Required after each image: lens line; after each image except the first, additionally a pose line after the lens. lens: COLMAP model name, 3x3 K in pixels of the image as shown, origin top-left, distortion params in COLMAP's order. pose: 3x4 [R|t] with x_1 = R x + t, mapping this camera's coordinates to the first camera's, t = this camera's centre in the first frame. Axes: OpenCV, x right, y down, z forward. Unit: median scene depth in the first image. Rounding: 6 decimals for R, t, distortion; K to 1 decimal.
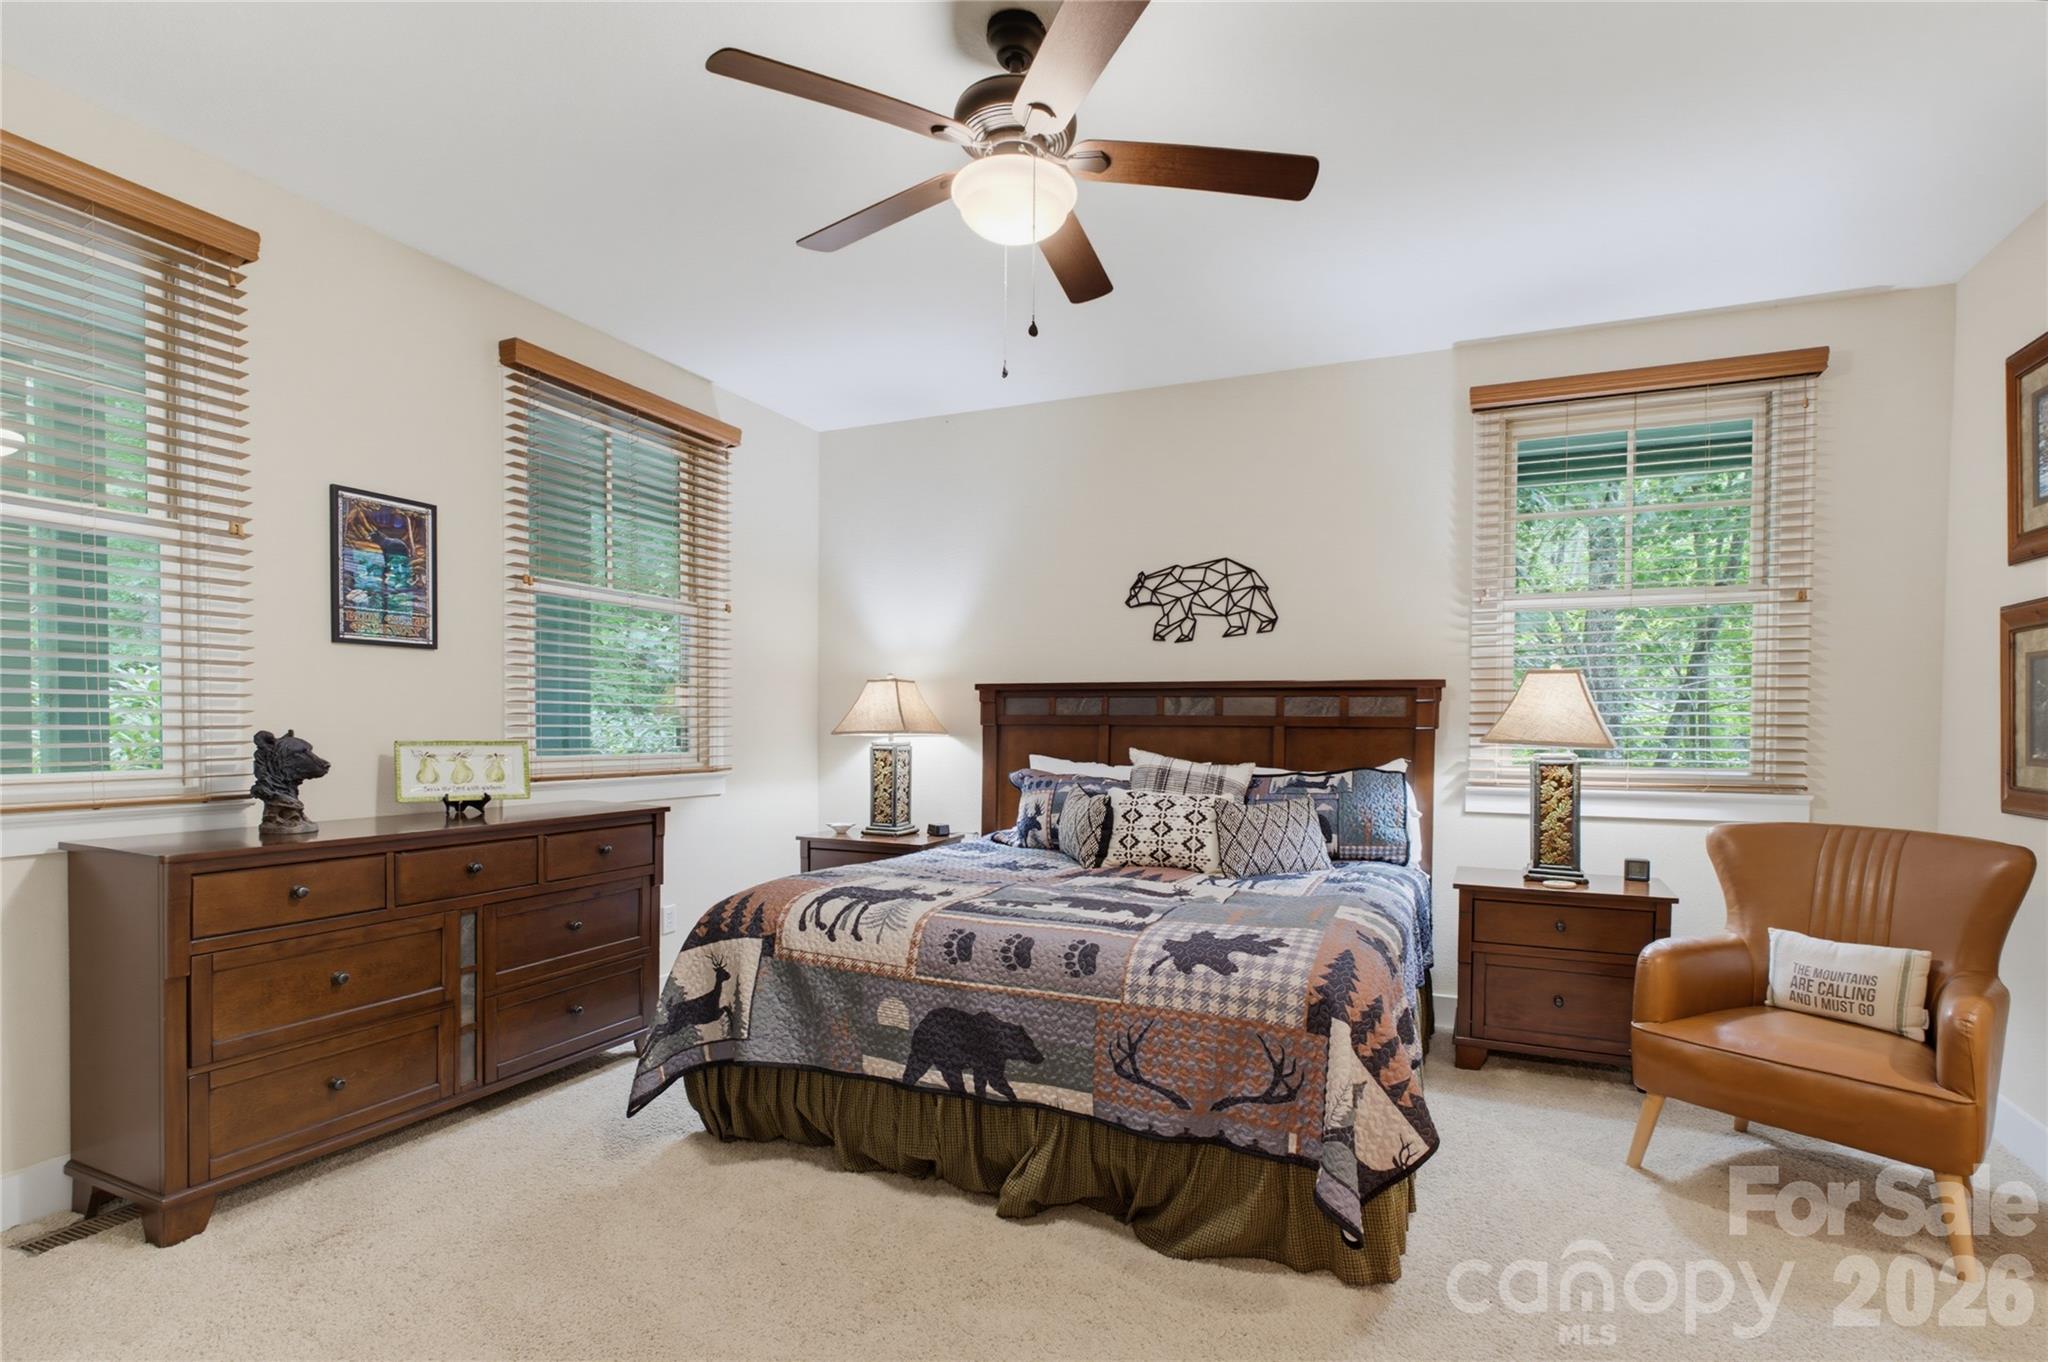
lens RADIAL K [[976.7, 0, 1031.6], [0, 976.7, 753.2], [0, 0, 1]] dist [-0.002809, 0.000146]
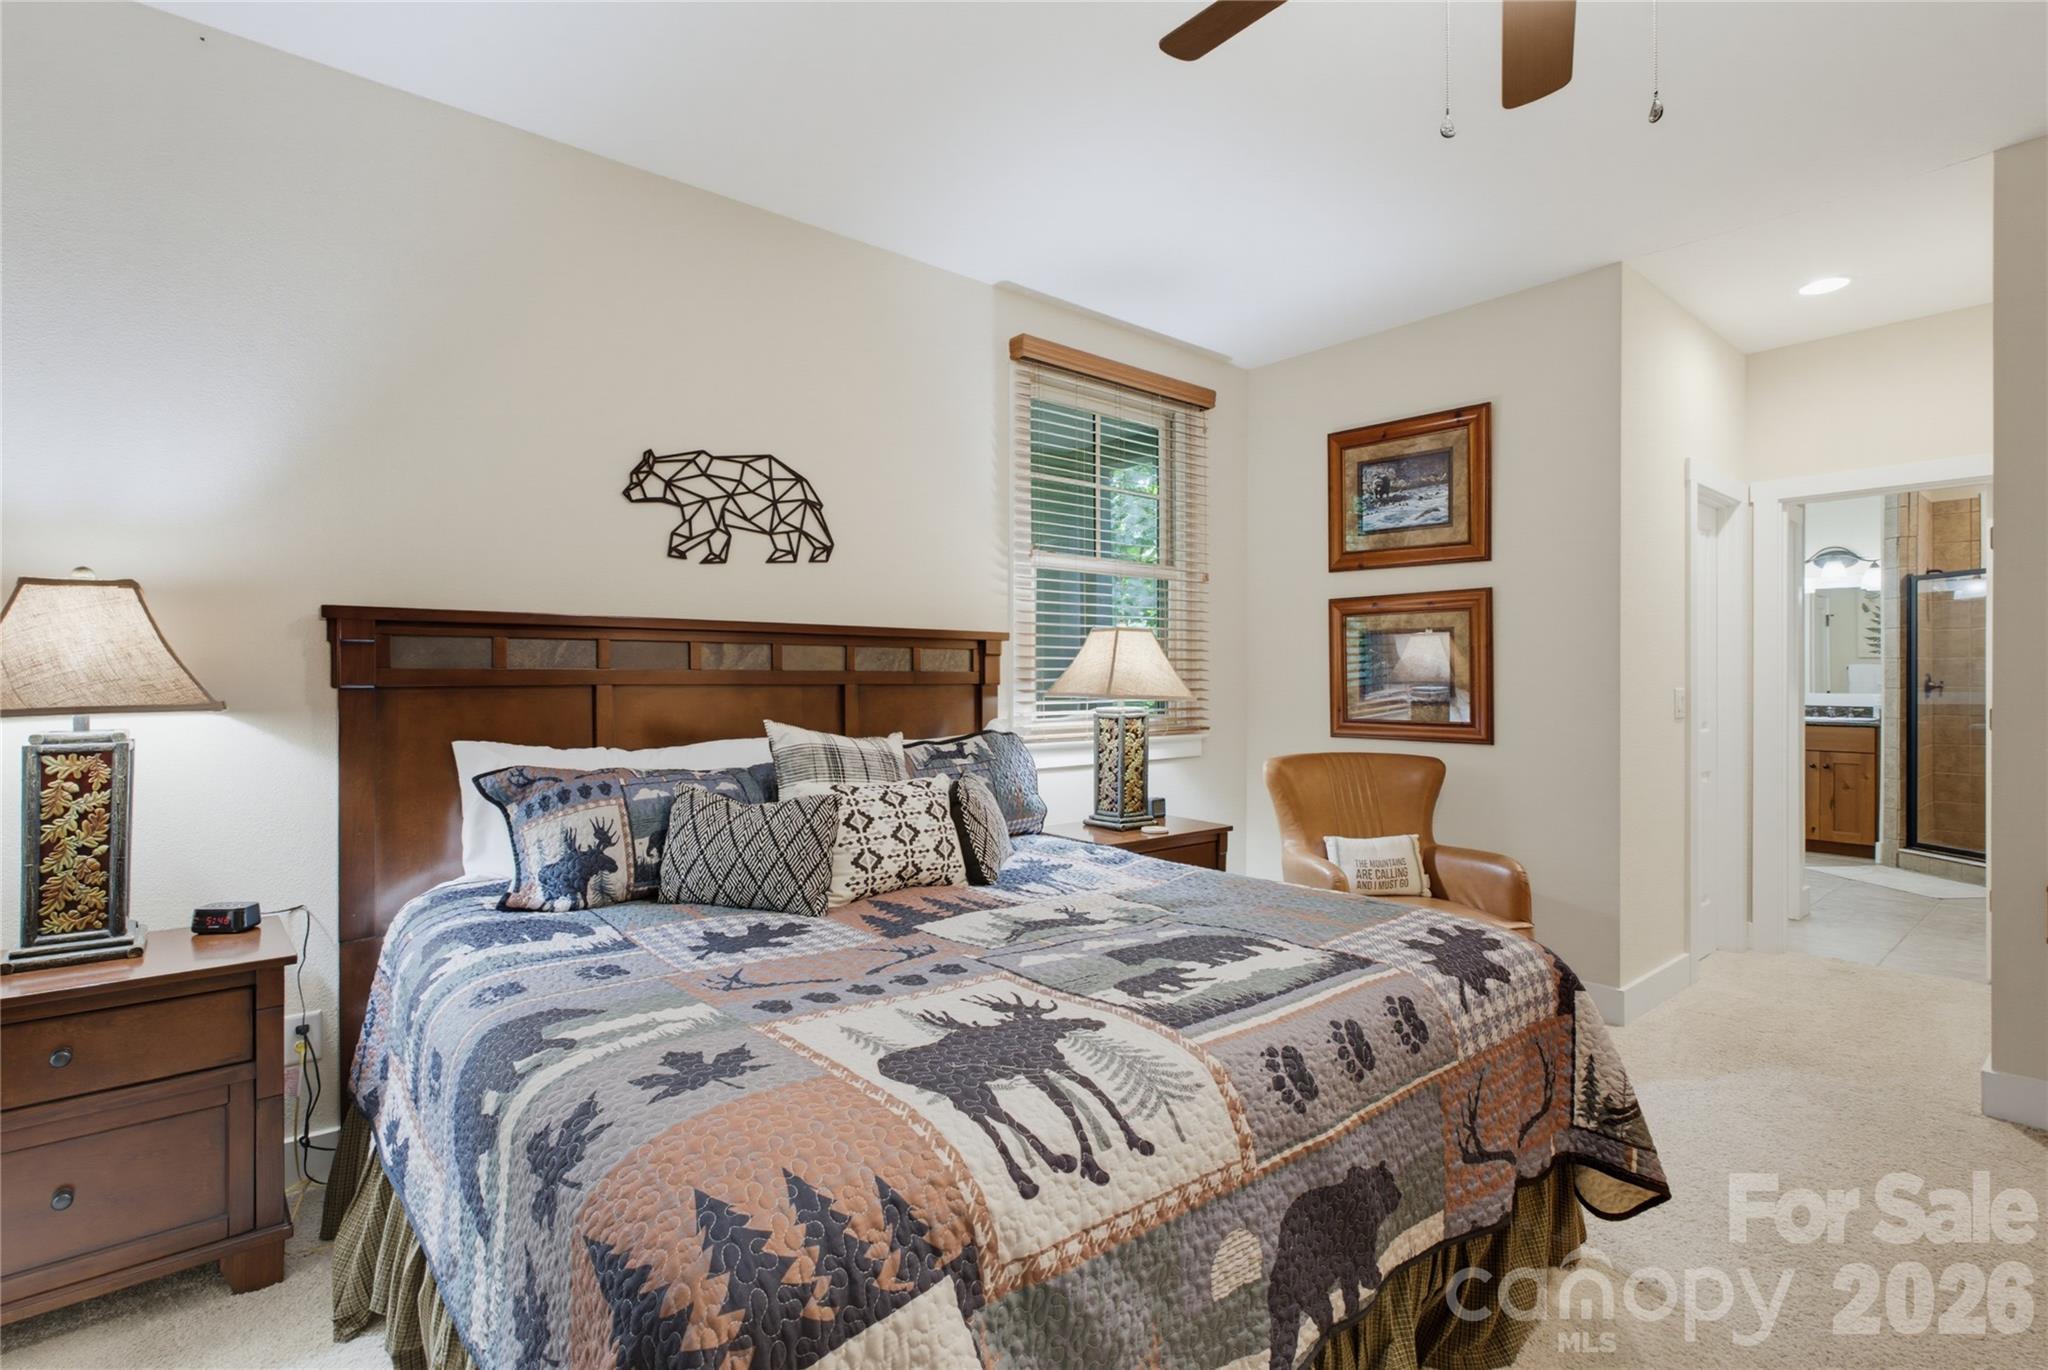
lens RADIAL K [[975.2, 0, 1024.0], [0, 975.2, 685.0], [0, 0, 1]] dist [-0.002442, 0.000268]
pose [[0.443656, -0.012095, 0.896116, -0.378435], [0.032482, 0.999469, -0.002592, -0.019767], [-0.895608, 0.030258, 0.443813, 0.515347]]
